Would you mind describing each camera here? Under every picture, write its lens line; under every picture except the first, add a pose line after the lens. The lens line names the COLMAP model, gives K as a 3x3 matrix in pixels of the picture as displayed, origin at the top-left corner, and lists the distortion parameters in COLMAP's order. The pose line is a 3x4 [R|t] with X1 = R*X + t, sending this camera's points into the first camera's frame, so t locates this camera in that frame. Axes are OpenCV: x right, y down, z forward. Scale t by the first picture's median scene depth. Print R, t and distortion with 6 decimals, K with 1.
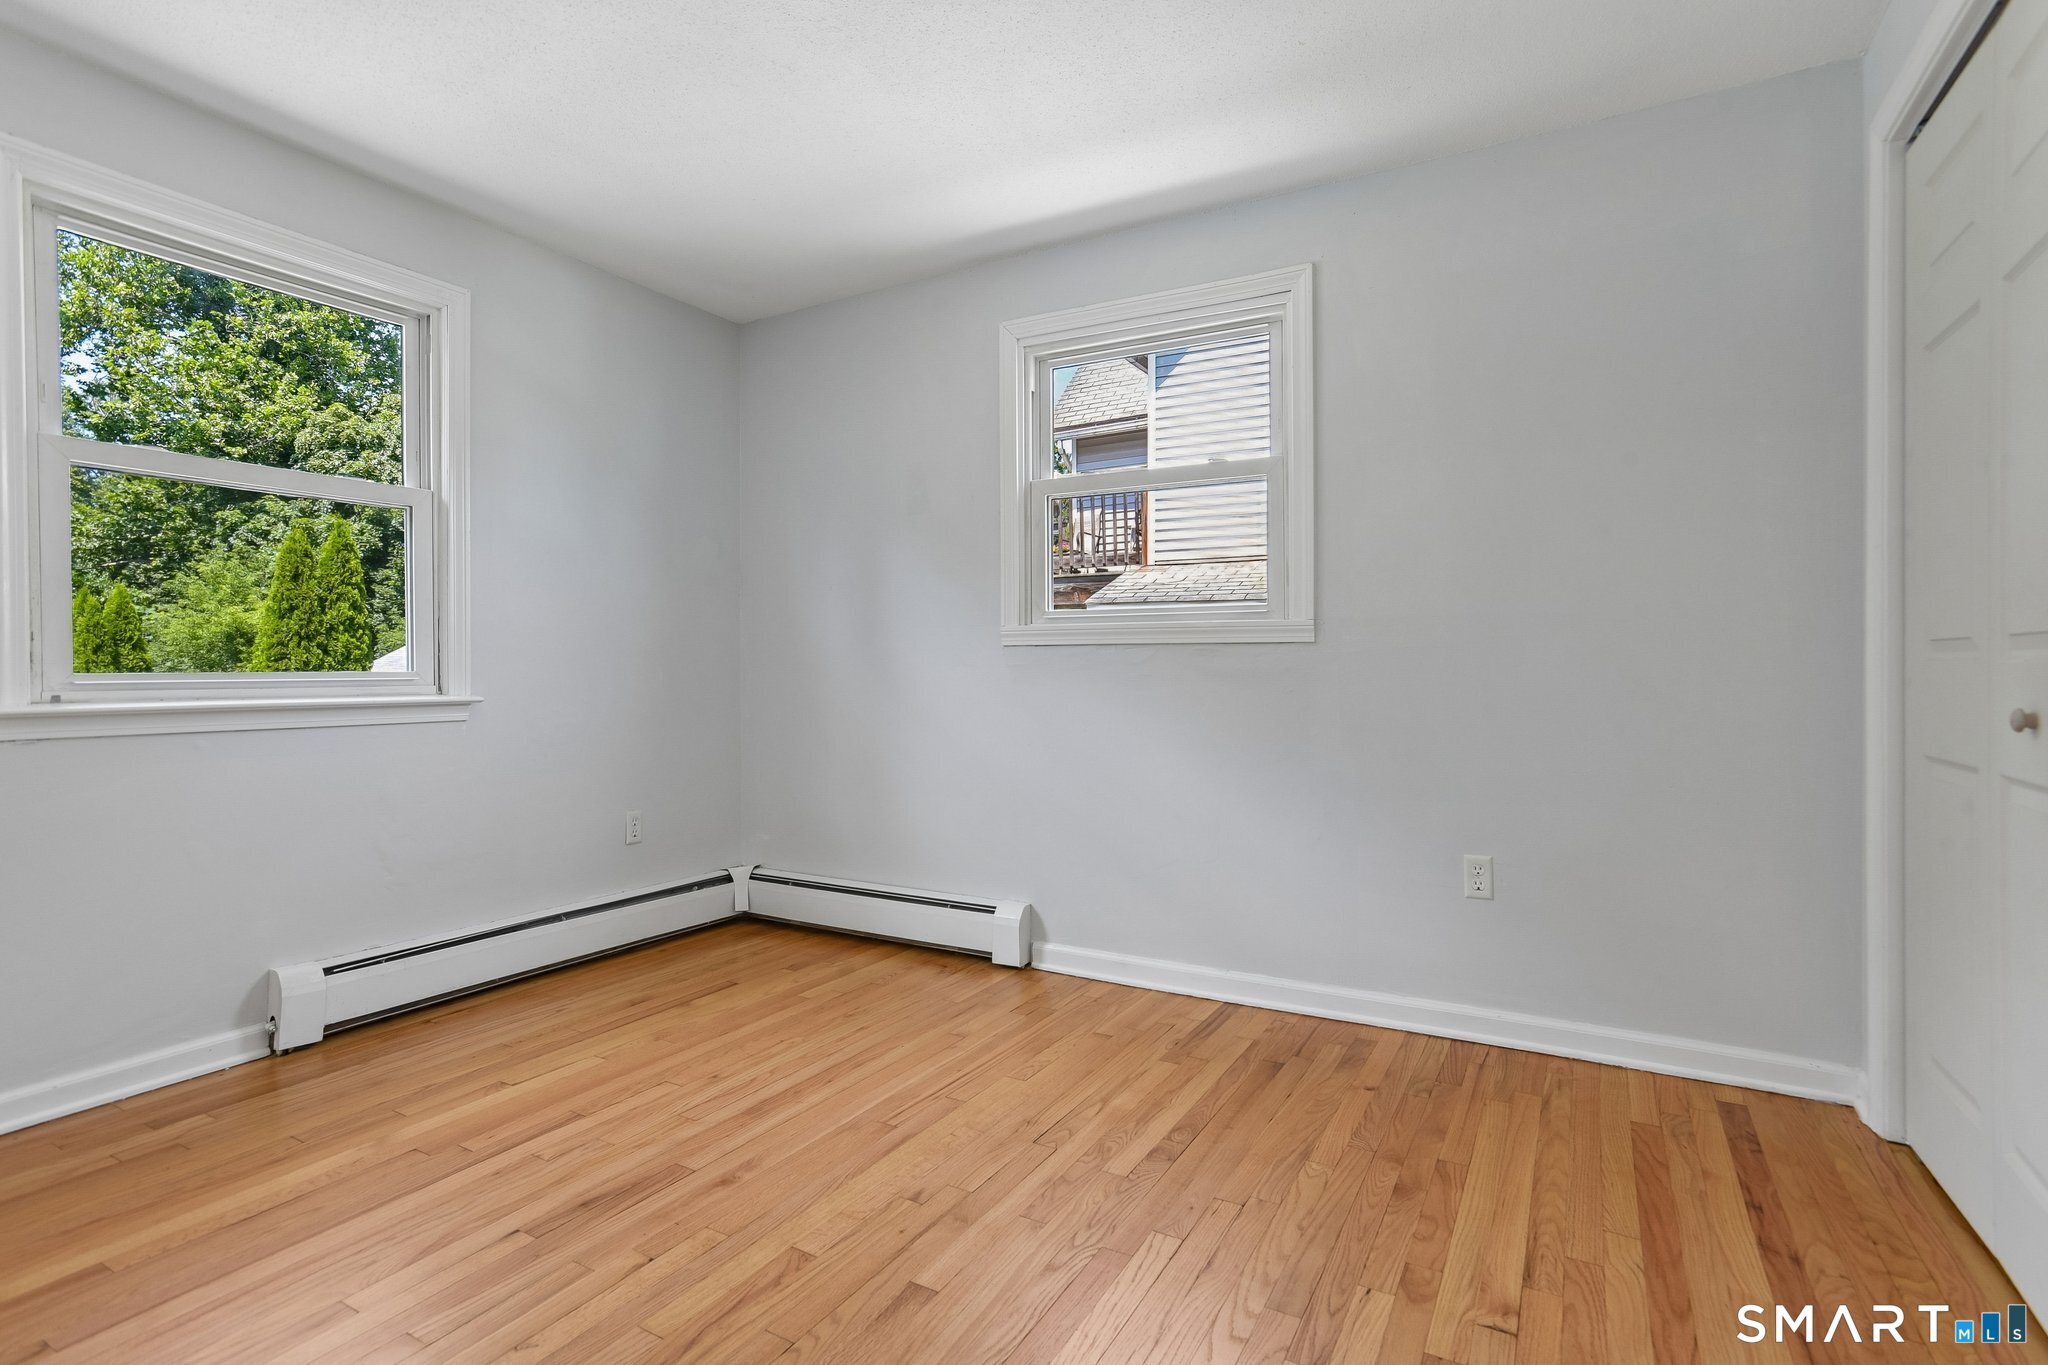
lens RADIAL K [[1004.9, 0, 1055.7], [0, 1004.9, 680.7], [0, 0, 1]] dist [-0.039997, 0.020385]
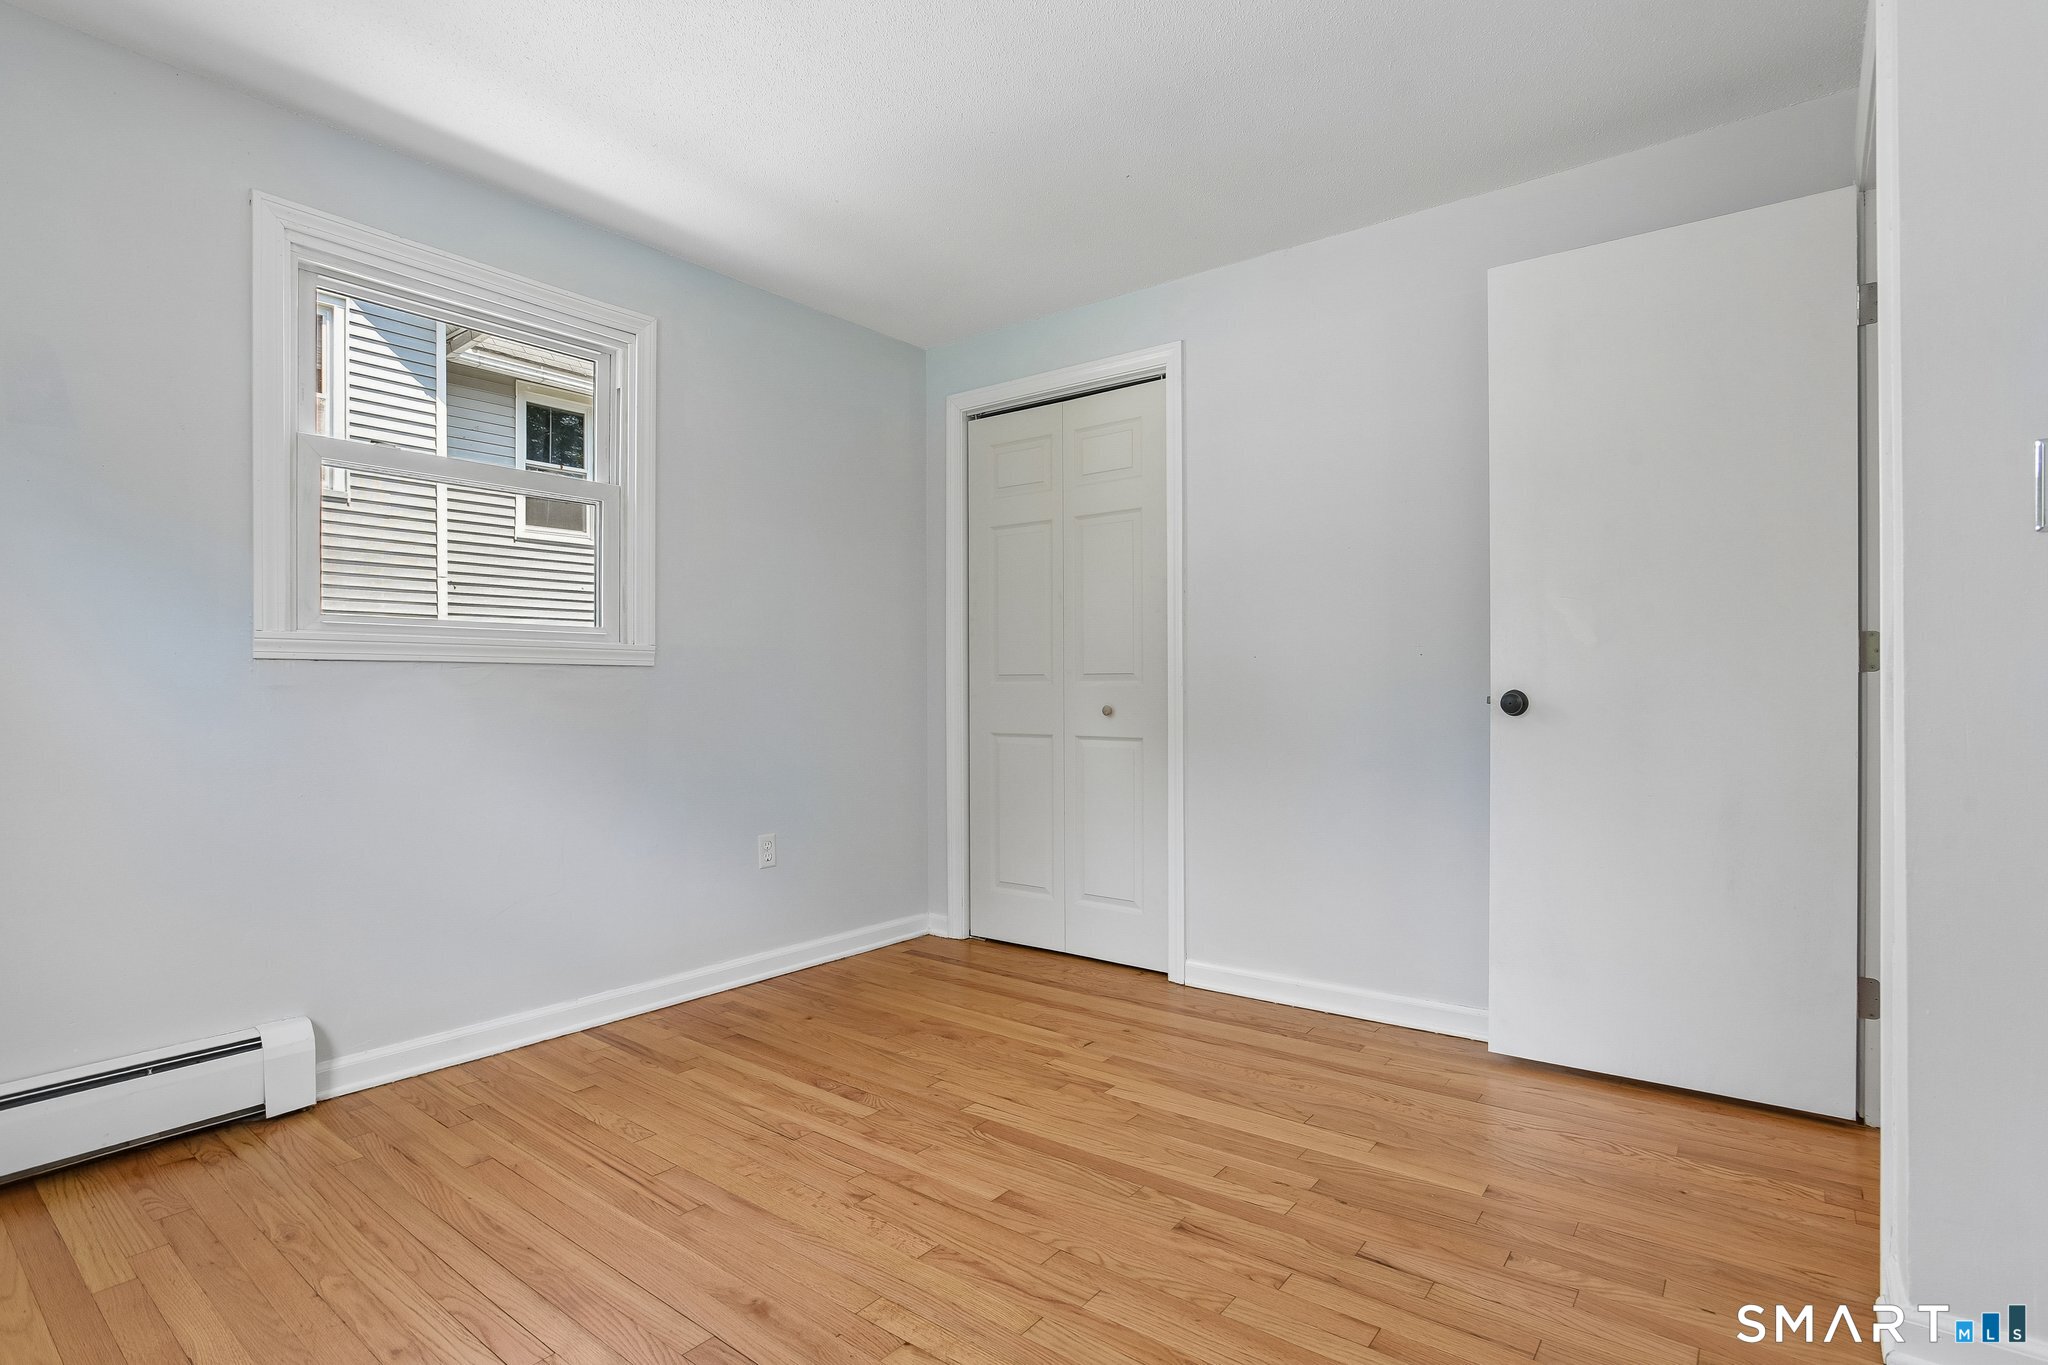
lens RADIAL K [[1002.3, 0, 1024.0], [0, 1002.3, 682.5], [0, 0, 1]] dist [-0.053578, 0.020771]
pose [[0.143269, 0.005597, 0.989668, -0.866505], [0.015384, 0.999851, -0.007882, -0.006098], [-0.989564, 0.016354, 0.143162, 0.511140]]
